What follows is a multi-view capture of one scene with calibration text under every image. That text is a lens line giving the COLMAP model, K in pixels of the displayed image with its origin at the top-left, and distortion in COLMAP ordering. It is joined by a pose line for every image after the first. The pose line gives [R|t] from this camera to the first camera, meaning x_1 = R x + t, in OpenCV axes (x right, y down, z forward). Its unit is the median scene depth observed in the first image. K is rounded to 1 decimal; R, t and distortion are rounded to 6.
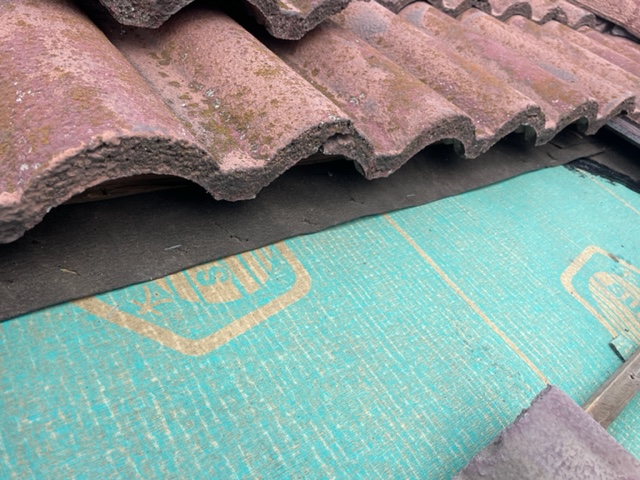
lens RADIAL K [[493.9, 0, 324.1], [0, 493.9, 239.8], [0, 0, 1]] dist [0.085635, -0.117327]
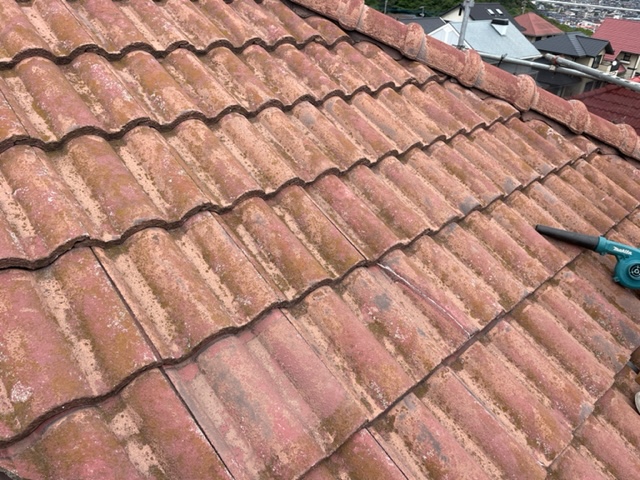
lens RADIAL K [[493.9, 0, 340.0], [0, 493.9, 249.1], [0, 0, 1]] dist [0.085635, -0.117327]
pose [[0.996942, -0.012708, 0.077101, 0.070573], [0.001084, 0.988841, 0.148970, -0.224651], [-0.078133, -0.148431, 0.985831, -2.498361]]
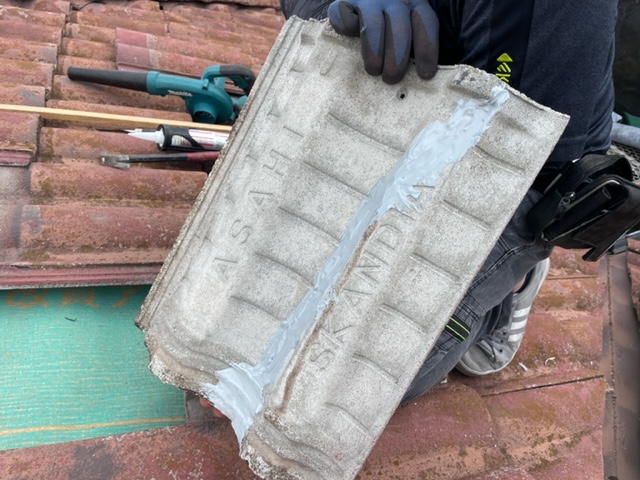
lens RADIAL K [[493.9, 0, 322.5], [0, 493.9, 243.6], [0, 0, 1]] dist [0.085635, -0.117327]
pose [[0.386003, -0.688526, 0.613950, 0.409214], [0.475285, 0.718834, 0.507329, -0.189569], [-0.790637, 0.095971, 0.604718, -0.800096]]
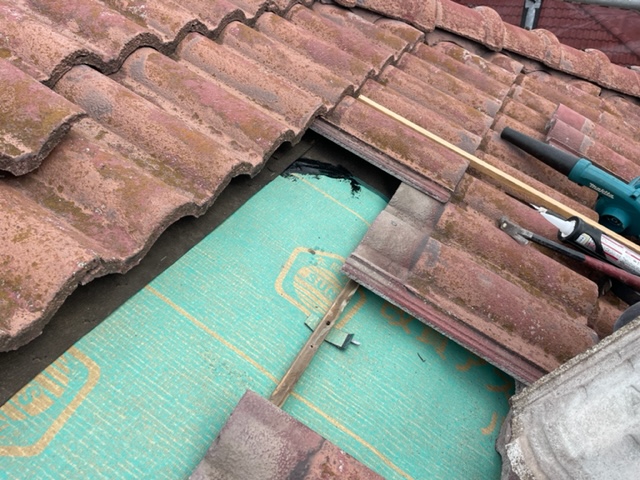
lens RADIAL K [[493.9, 0, 314.0], [0, 493.9, 242.2], [0, 0, 1]] dist [0.085635, -0.117327]
pose [[0.919723, -0.271909, 0.283151, 0.209049], [0.212679, 0.951384, 0.222791, -0.410937], [-0.329964, -0.144686, 0.932840, -0.507030]]
